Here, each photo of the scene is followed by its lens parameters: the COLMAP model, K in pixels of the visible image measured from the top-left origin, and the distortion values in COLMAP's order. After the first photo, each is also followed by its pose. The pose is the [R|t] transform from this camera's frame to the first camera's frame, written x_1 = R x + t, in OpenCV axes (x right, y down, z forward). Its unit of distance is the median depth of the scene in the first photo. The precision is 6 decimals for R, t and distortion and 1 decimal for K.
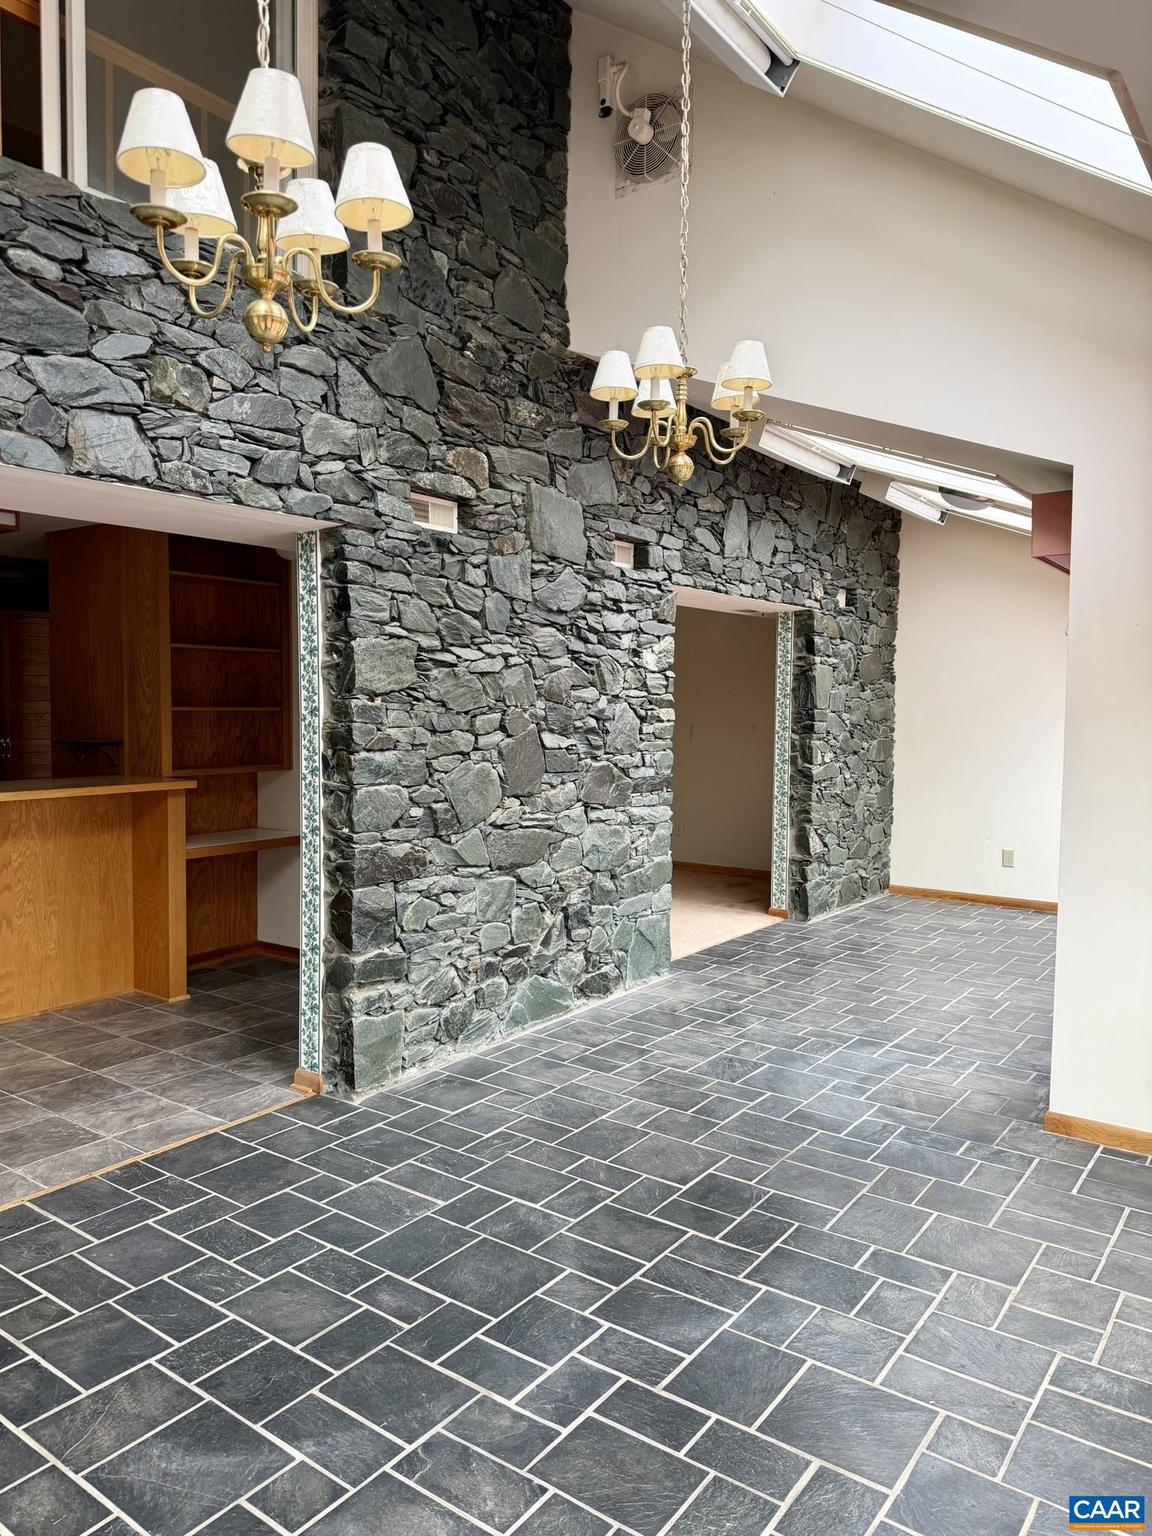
lens RADIAL K [[1078.6, 0, 568.3], [0, 1078.6, 762.9], [0, 0, 1]] dist [0.157773, -0.301753]
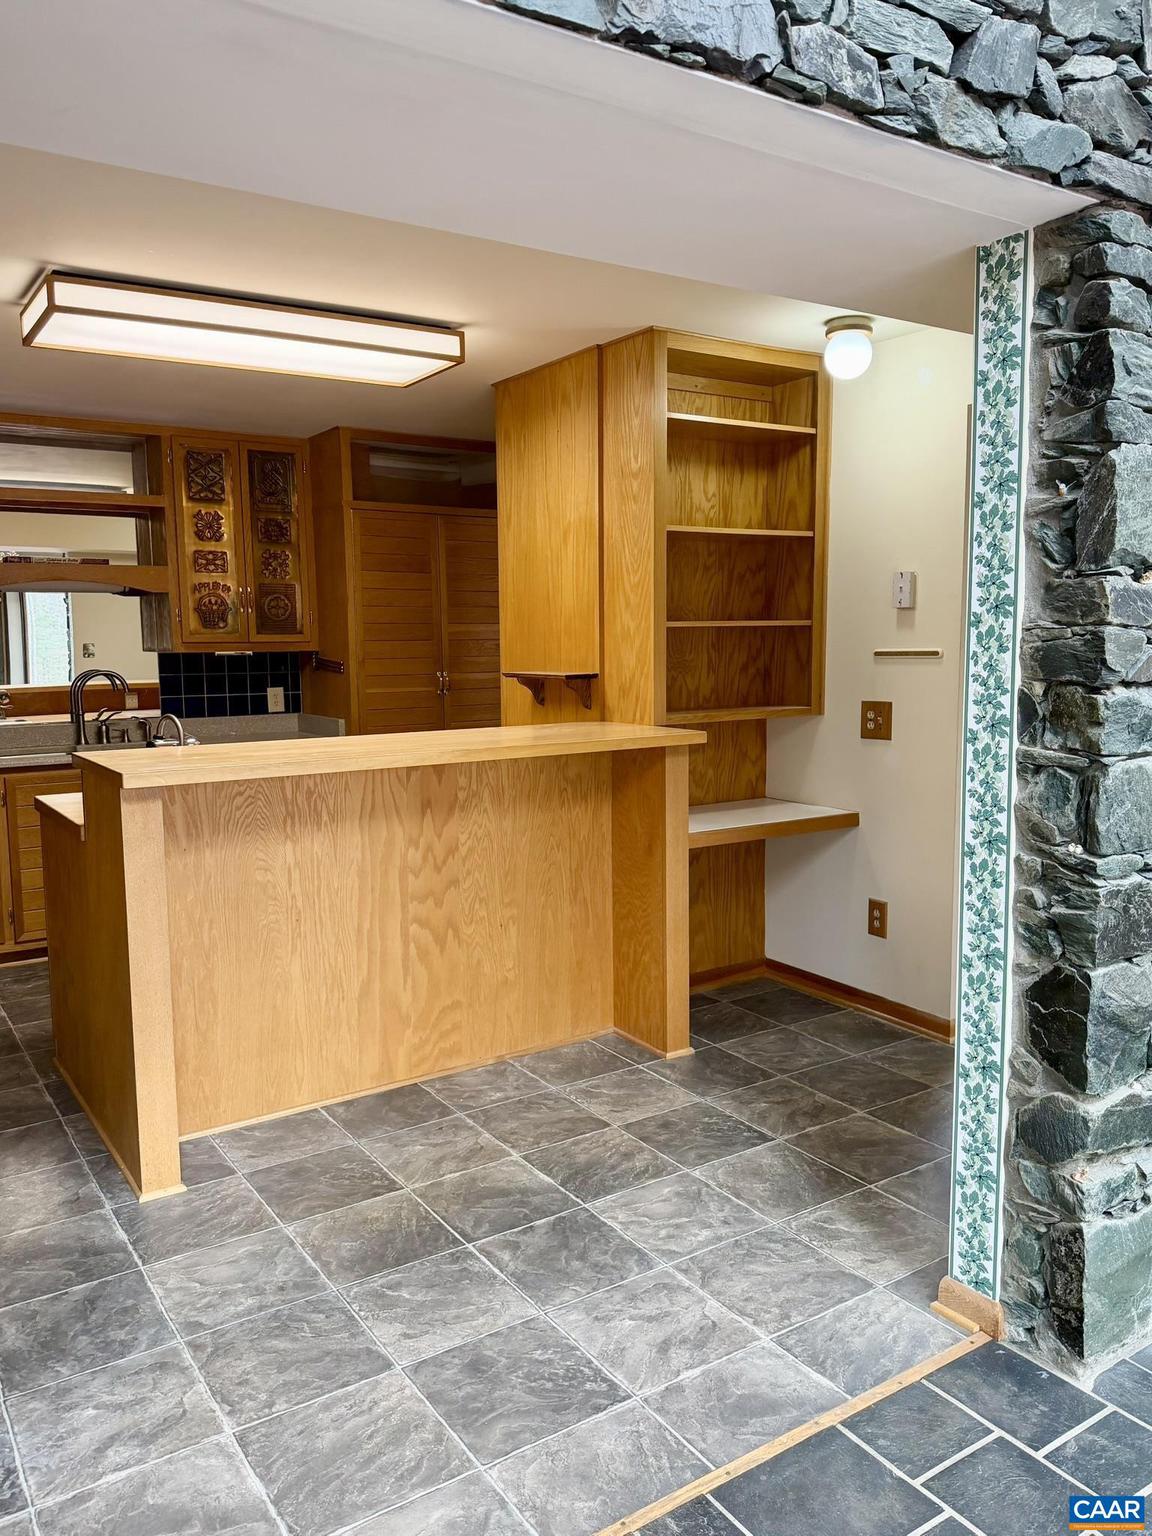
lens RADIAL K [[1167.2, 0, 572.2], [0, 1167.2, 767.6], [0, 0, 1]] dist [0.105638, -0.184931]
pose [[0.938133, 0.021635, -0.345599, -0.230278], [-0.001088, 0.998225, 0.059539, -0.005649], [0.346274, -0.055479, 0.936492, 0.418607]]
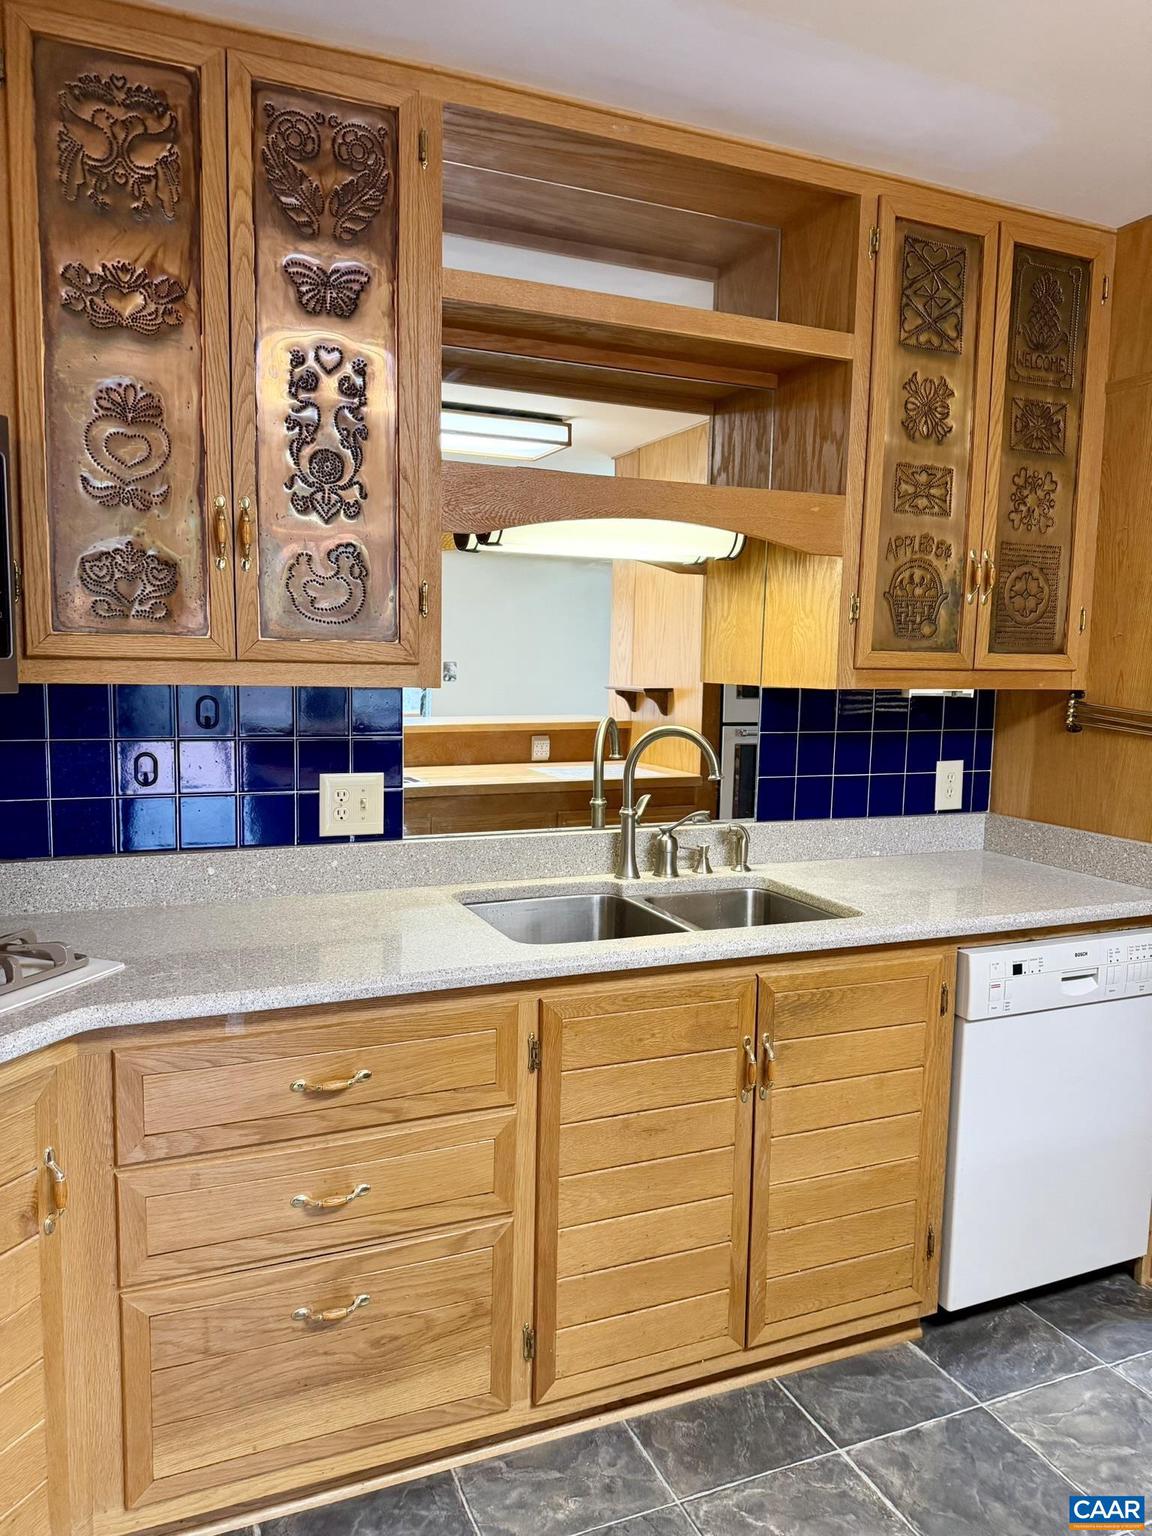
lens RADIAL K [[1126.6, 0, 604.3], [0, 1126.6, 773.1], [0, 0, 1]] dist [0.038231, -0.004607]
pose [[0.873889, 0.059030, -0.482528, -0.378845], [-0.040418, 0.997986, 0.048888, -0.011937], [0.484442, -0.023220, 0.874515, 0.531057]]
